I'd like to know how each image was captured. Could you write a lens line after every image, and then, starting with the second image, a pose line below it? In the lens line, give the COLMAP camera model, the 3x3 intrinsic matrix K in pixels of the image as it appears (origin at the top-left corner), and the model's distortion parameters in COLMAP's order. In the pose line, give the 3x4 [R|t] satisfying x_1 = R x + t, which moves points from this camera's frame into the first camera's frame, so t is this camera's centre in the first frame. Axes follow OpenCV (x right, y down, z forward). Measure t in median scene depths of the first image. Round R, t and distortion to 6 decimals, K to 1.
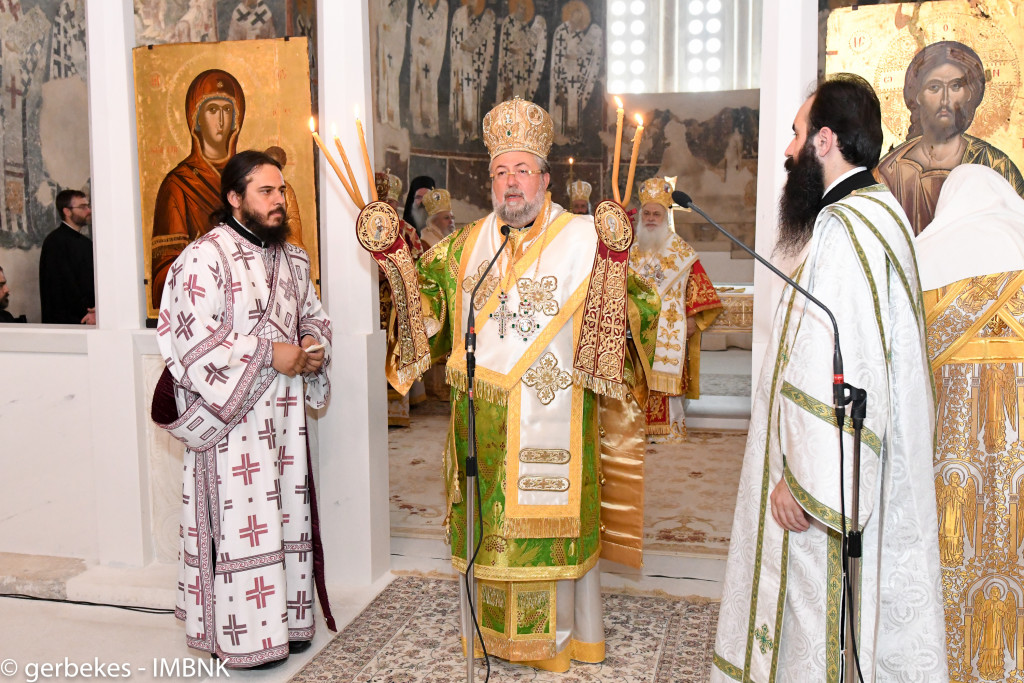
lens RADIAL K [[1034.4, 0, 512.0], [0, 1034.4, 341.5], [0, 0, 1]] dist [-0.002811, 0.006772]
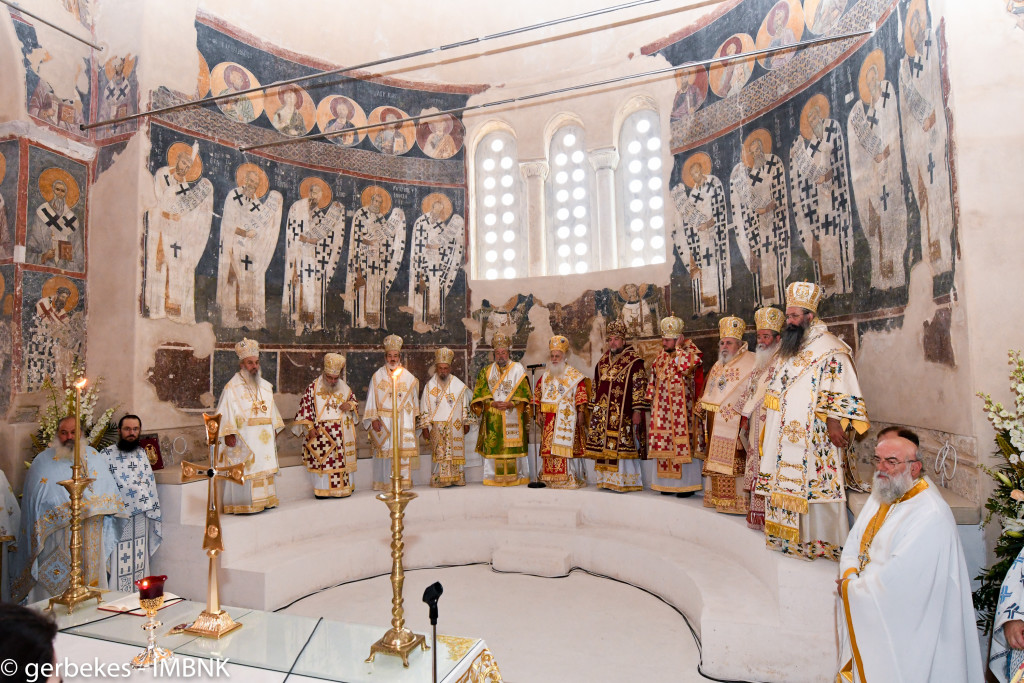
lens RADIAL K [[621.7, 0, 511.6], [0, 621.7, 338.7], [0, 0, 1]] dist [-0.007257, -0.006346]
pose [[0.993559, -0.026805, -0.110098, 0.230910], [0.008604, 0.986659, -0.162571, -0.101260], [0.112987, 0.160577, 0.980535, 0.498198]]
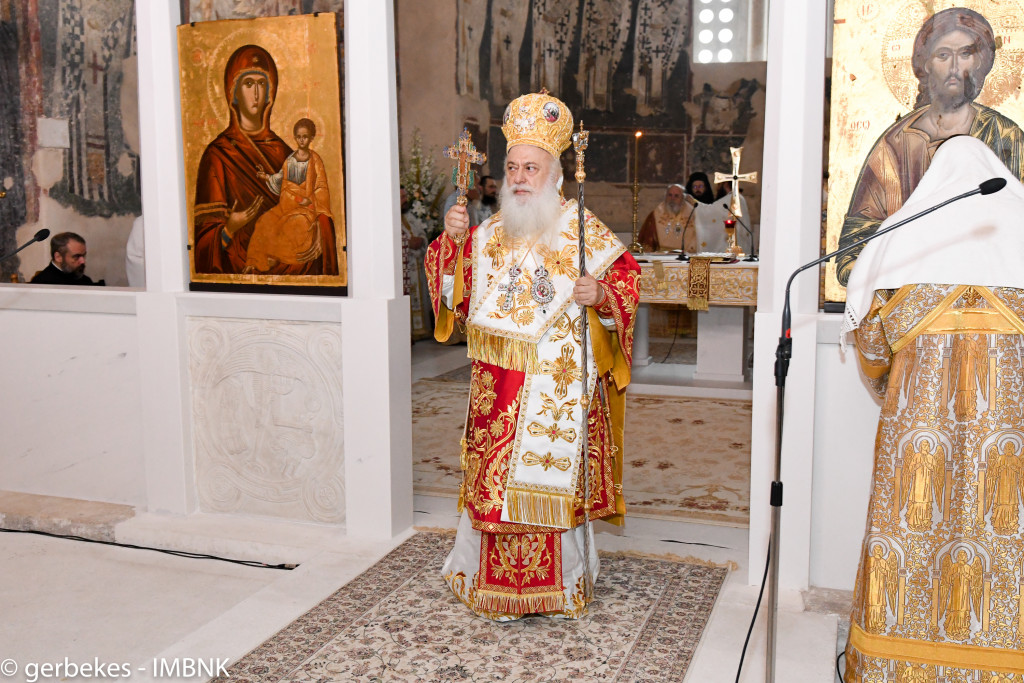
lens RADIAL K [[1034.4, 0, 512.0], [0, 1034.4, 341.5], [0, 0, 1]] dist [-0.002811, 0.006772]
pose [[0.994719, 0.017297, -0.101165, 0.029470], [-0.014582, 0.999515, 0.027507, 0.001632], [0.101592, -0.025886, 0.994489, -0.008124]]
